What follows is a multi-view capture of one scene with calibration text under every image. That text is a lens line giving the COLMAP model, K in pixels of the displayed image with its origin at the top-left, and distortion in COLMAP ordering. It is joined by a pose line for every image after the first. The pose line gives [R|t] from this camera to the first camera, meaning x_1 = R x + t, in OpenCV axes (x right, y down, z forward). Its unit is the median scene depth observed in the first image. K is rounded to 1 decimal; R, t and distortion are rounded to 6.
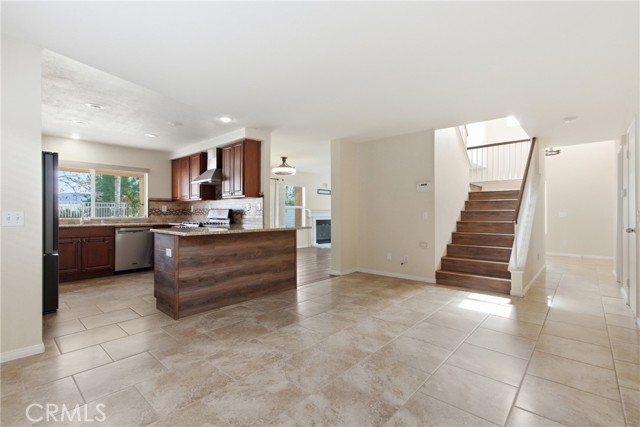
lens RADIAL K [[293.3, 0, 321.5], [0, 293.3, 214.1], [0, 0, 1]] dist [0.003055, 0.000376]
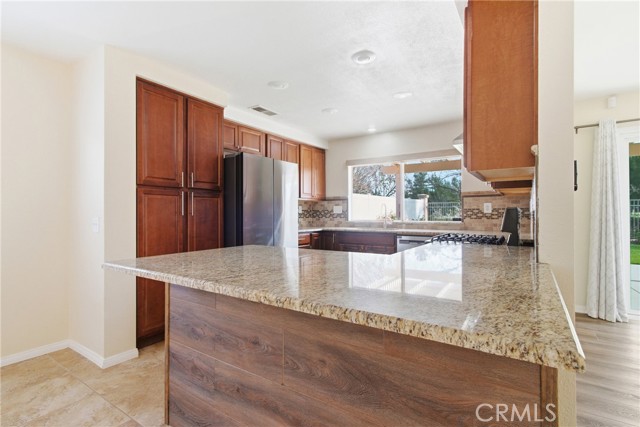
lens RADIAL K [[302.4, 0, 320.0], [0, 302.4, 213.5], [0, 0, 1]] dist [0.021028, 0.000105]
pose [[0.136151, -0.001514, -0.990687, 0.052801], [0.002106, 0.999997, -0.001239, -0.009266], [0.990686, -0.001918, 0.136154, 0.707037]]
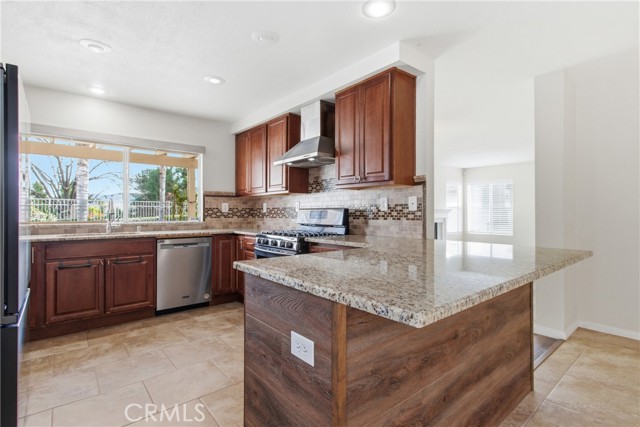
lens RADIAL K [[316.1, 0, 320.0], [0, 316.1, 213.5], [0, 0, 1]] dist [-0.001919, 0.000096]
pose [[0.989392, 0.000746, -0.145268, -0.276563], [-0.000550, 0.999999, 0.001389, -0.008295], [0.145269, -0.001294, 0.989391, 0.407110]]
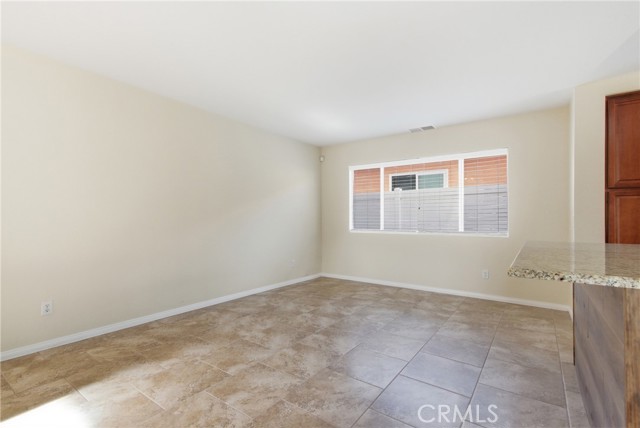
lens RADIAL K [[299.7, 0, 320.0], [0, 299.7, 214.0], [0, 0, 1]] dist [0.004843, 0.000238]
pose [[-0.994739, -0.003996, -0.102369, 0.122530], [-0.002680, 0.999912, -0.012995, -0.000031], [0.102412, -0.012652, -0.994662, 0.989081]]
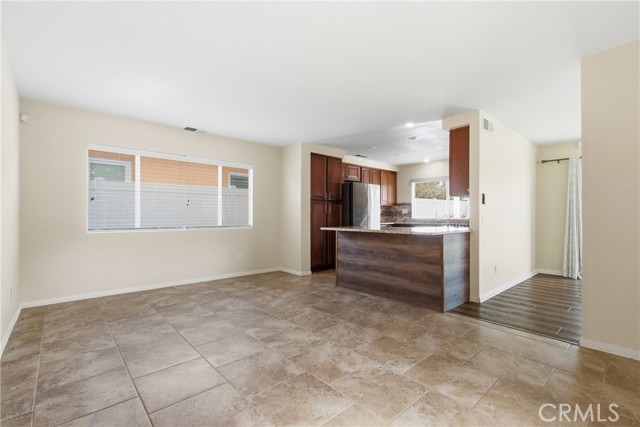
lens RADIAL K [[293.3, 0, 321.5], [0, 293.3, 214.1], [0, 0, 1]] dist [0.003055, 0.000376]
pose [[-0.105085, -0.004005, -0.994455, 0.590486], [-0.003850, 0.999986, -0.003620, -0.000645], [0.994456, 0.003449, -0.105099, 0.637324]]
